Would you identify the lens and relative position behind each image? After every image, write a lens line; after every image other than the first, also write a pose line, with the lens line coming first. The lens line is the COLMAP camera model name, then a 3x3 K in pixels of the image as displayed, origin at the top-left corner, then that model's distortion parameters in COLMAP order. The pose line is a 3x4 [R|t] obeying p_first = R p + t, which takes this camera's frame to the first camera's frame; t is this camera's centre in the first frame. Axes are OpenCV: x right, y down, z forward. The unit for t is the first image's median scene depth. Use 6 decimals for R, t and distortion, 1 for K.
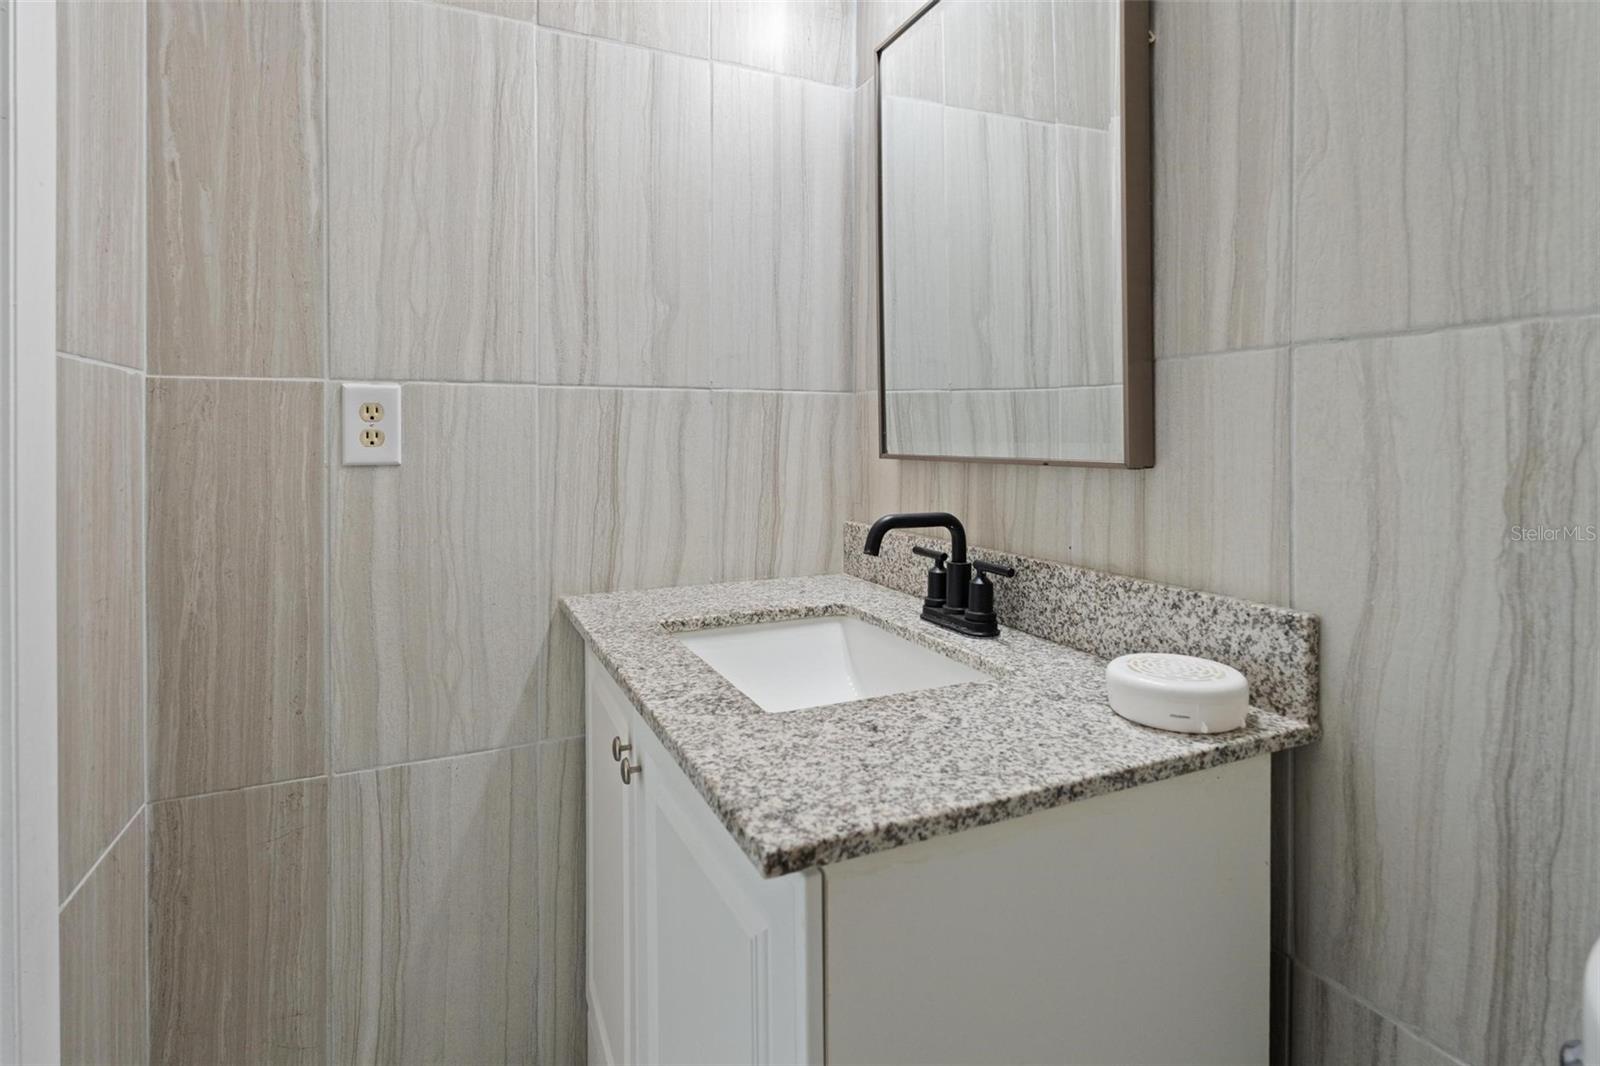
lens RADIAL K [[804.3, 0, 800.4], [0, 804.3, 438.6], [0, 0, 1]] dist [0.001472, 0.000756]
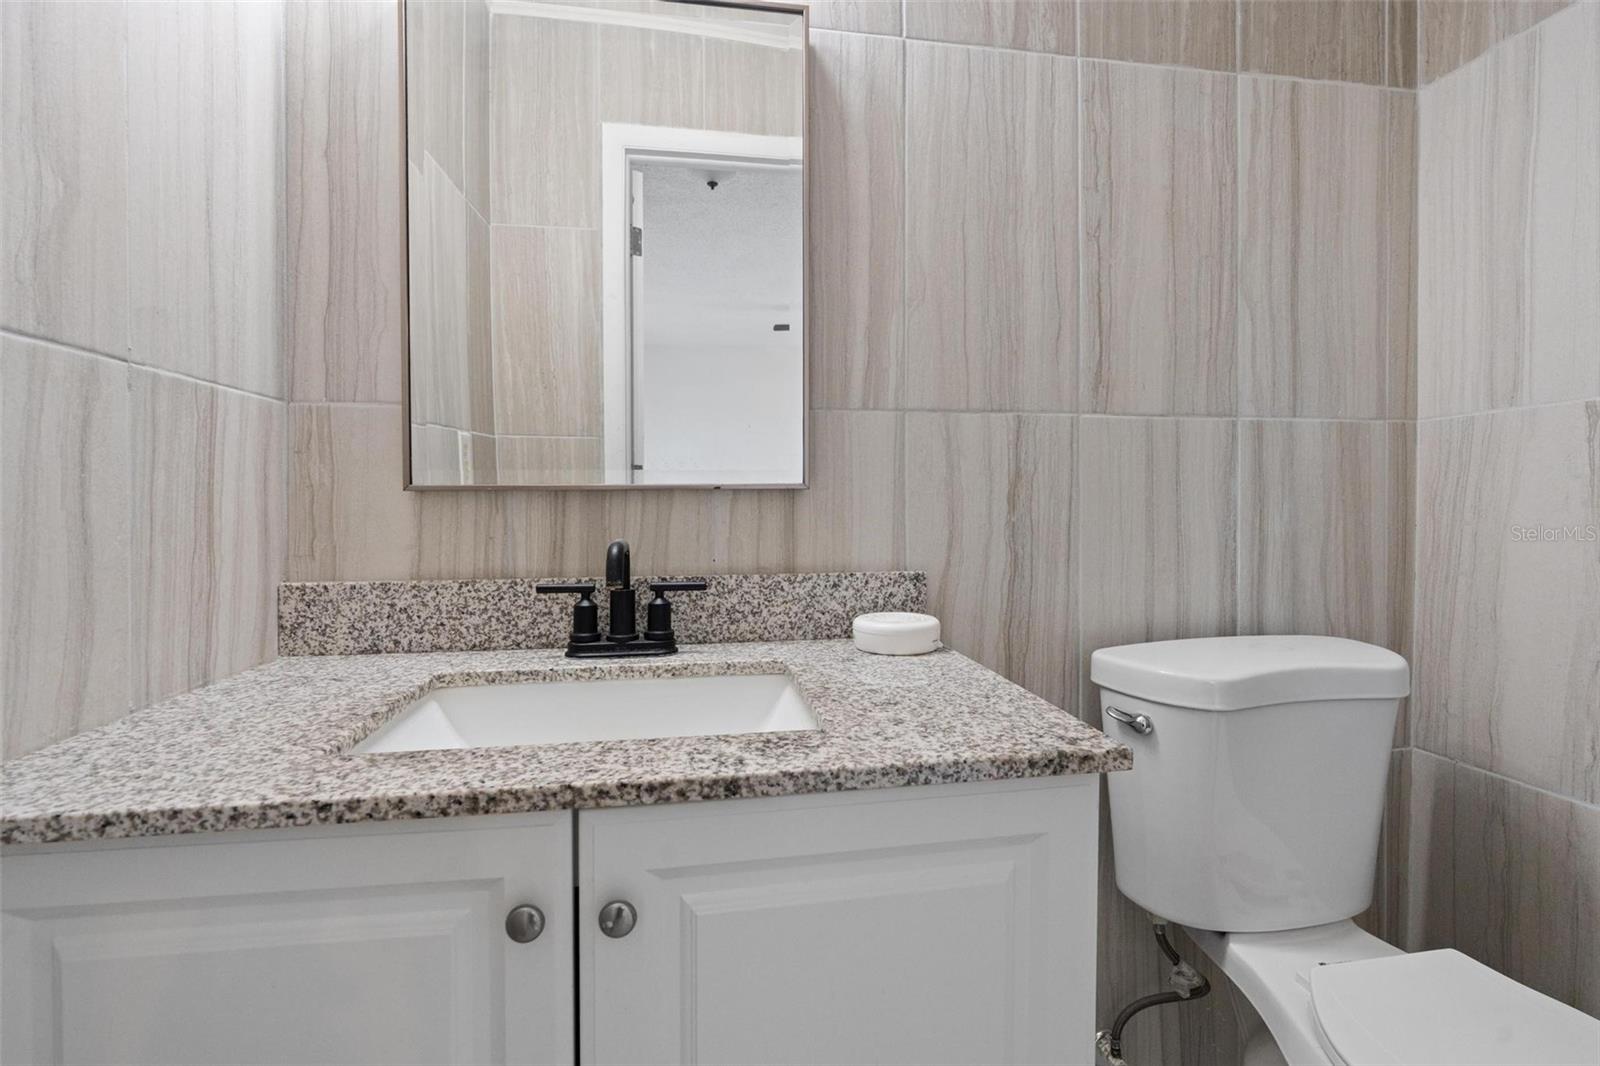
lens RADIAL K [[742.2, 0, 800.7], [0, 742.2, 503.6], [0, 0, 1]] dist [-0.007000, 0.001591]
pose [[0.272180, -0.001140, 0.962246, -0.789246], [0.004883, 0.999988, -0.000197, 0.063466], [-0.962234, 0.004752, 0.272182, 0.690541]]
